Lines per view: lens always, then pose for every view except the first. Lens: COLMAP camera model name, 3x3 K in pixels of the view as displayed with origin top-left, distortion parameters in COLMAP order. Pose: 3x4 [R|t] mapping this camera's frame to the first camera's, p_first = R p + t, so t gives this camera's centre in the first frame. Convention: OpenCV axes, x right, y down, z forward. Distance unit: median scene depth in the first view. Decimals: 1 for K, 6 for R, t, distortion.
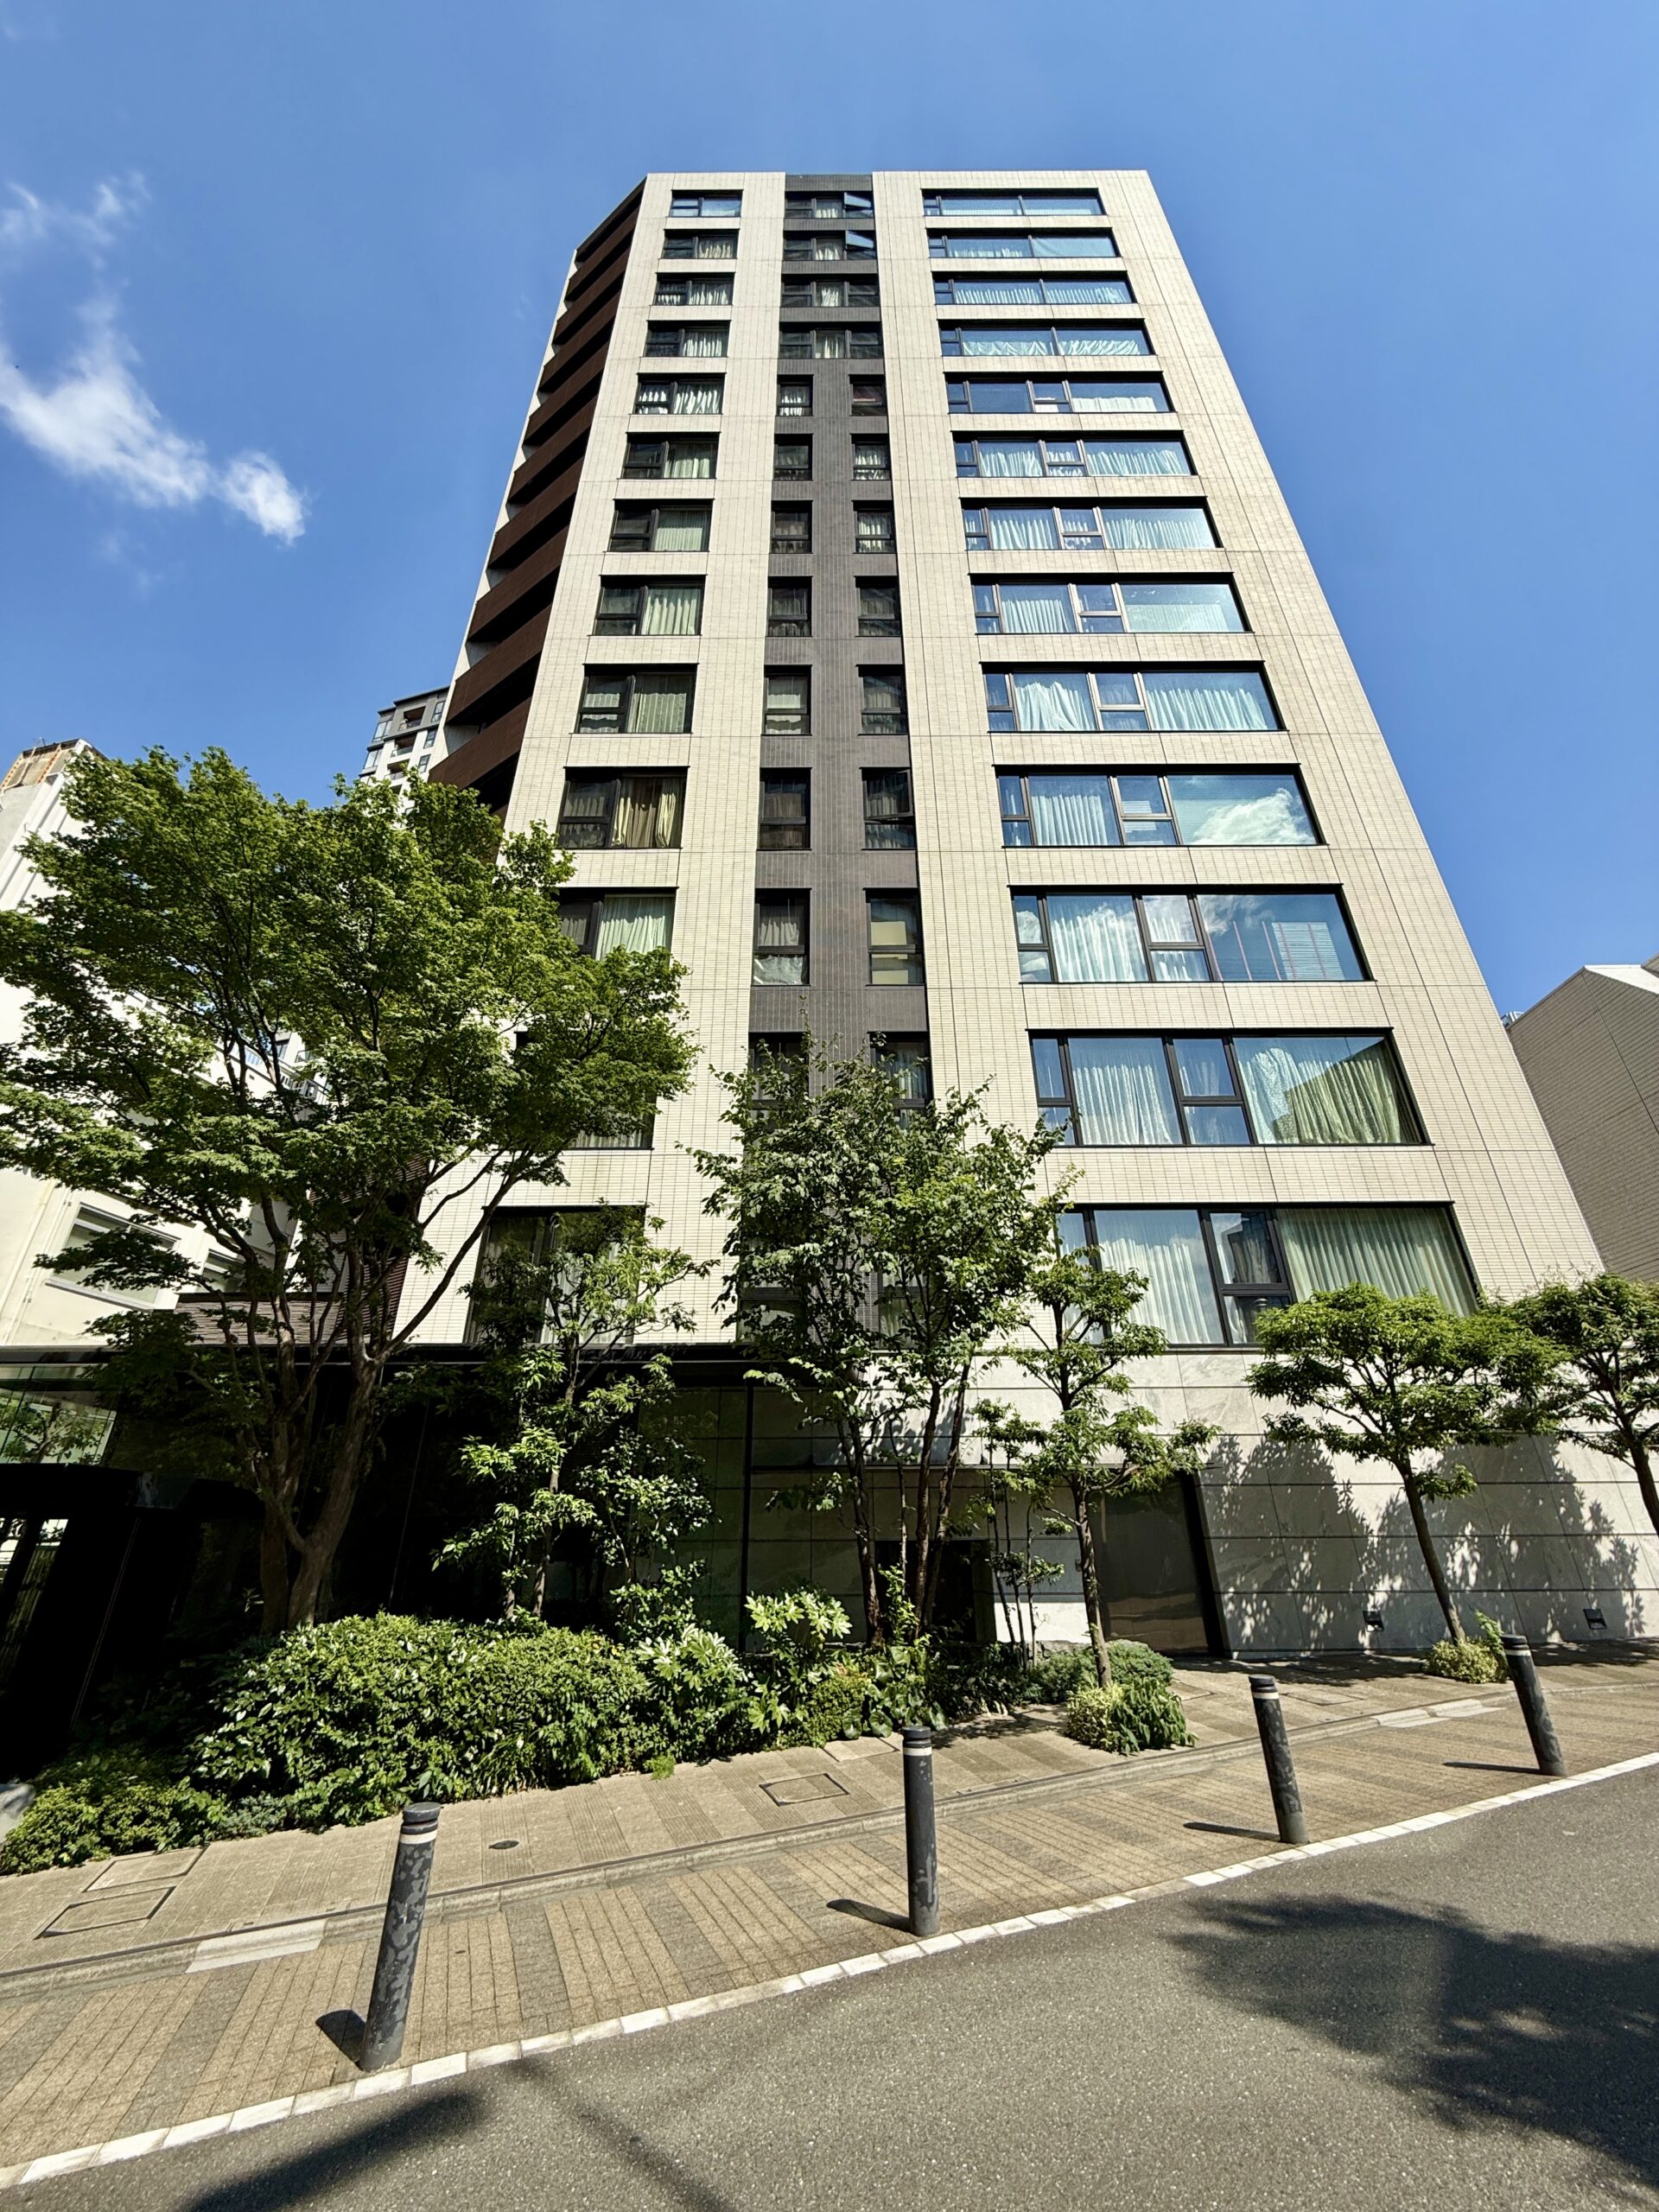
lens RADIAL K [[880.3, 0, 831.0], [0, 880.3, 1105.6], [0, 0, 1]] dist [0.006394, -0.000585]
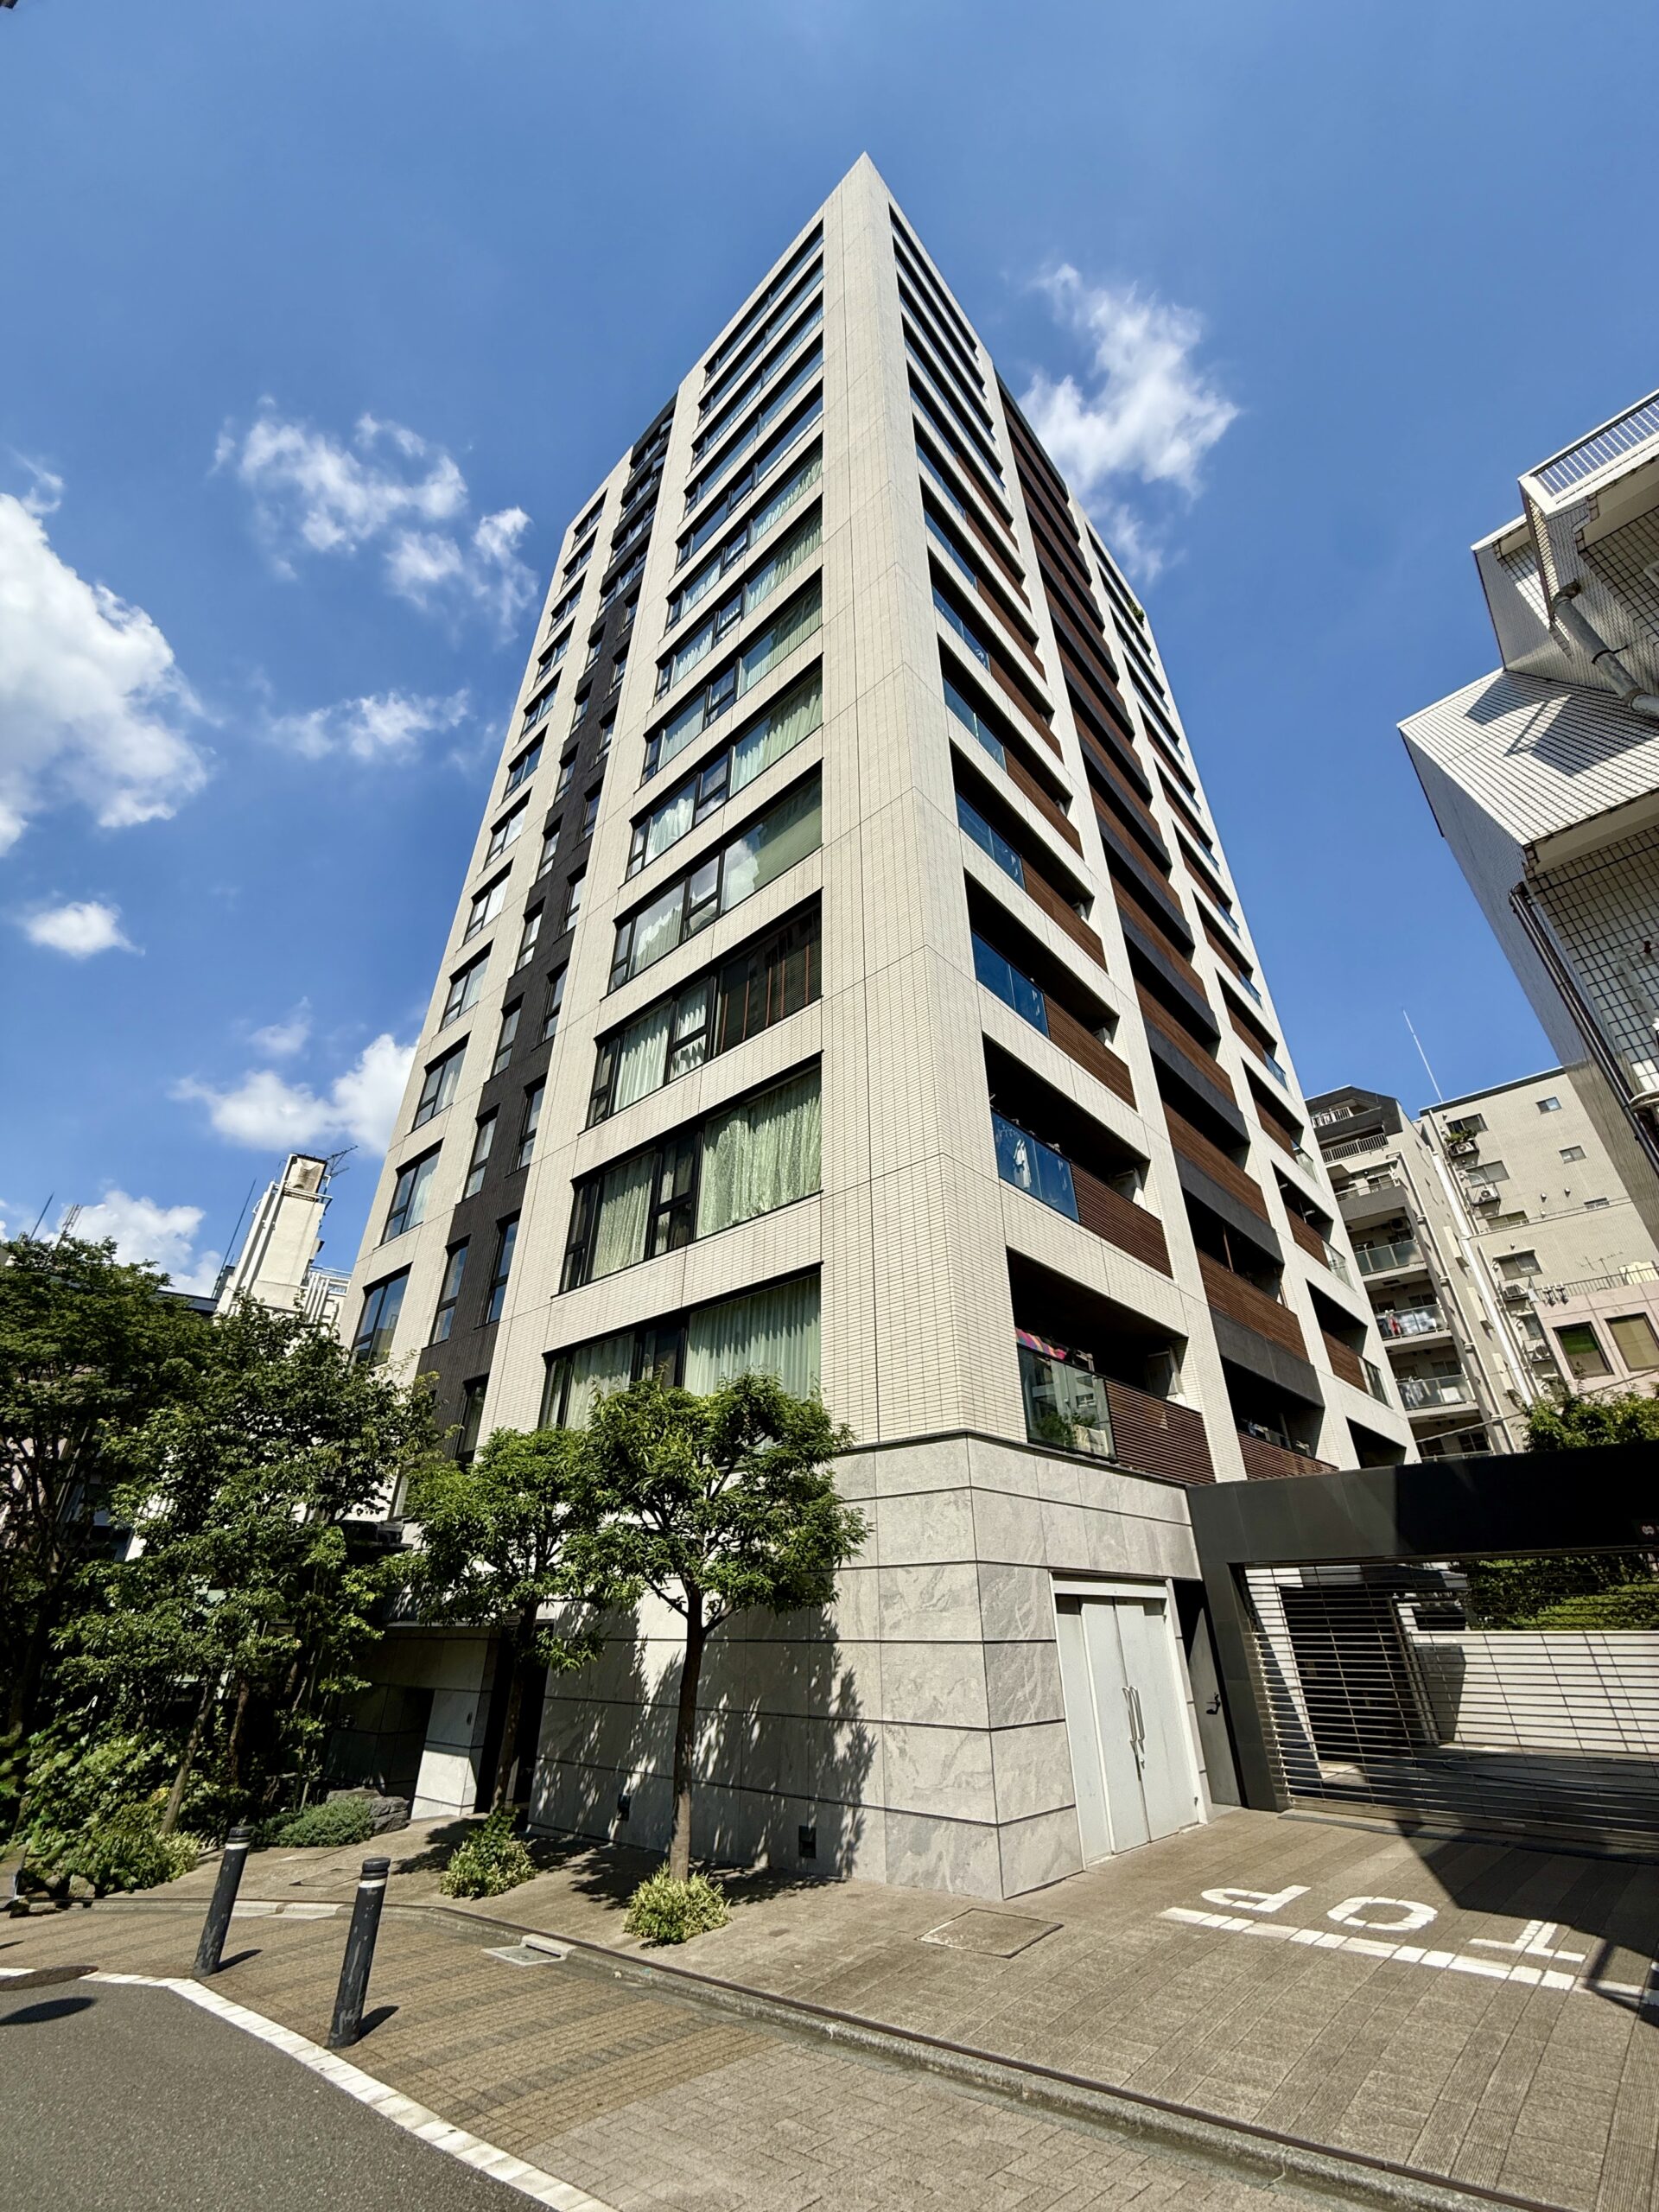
lens RADIAL K [[880.3, 0, 828.7], [0, 880.3, 1100.9], [0, 0, 1]] dist [0.006394, -0.000585]
pose [[0.745961, -0.335464, -0.575331, 1.454670], [0.296529, 0.940820, -0.164100, 0.124200], [0.596333, -0.048190, 0.801289, 0.441376]]
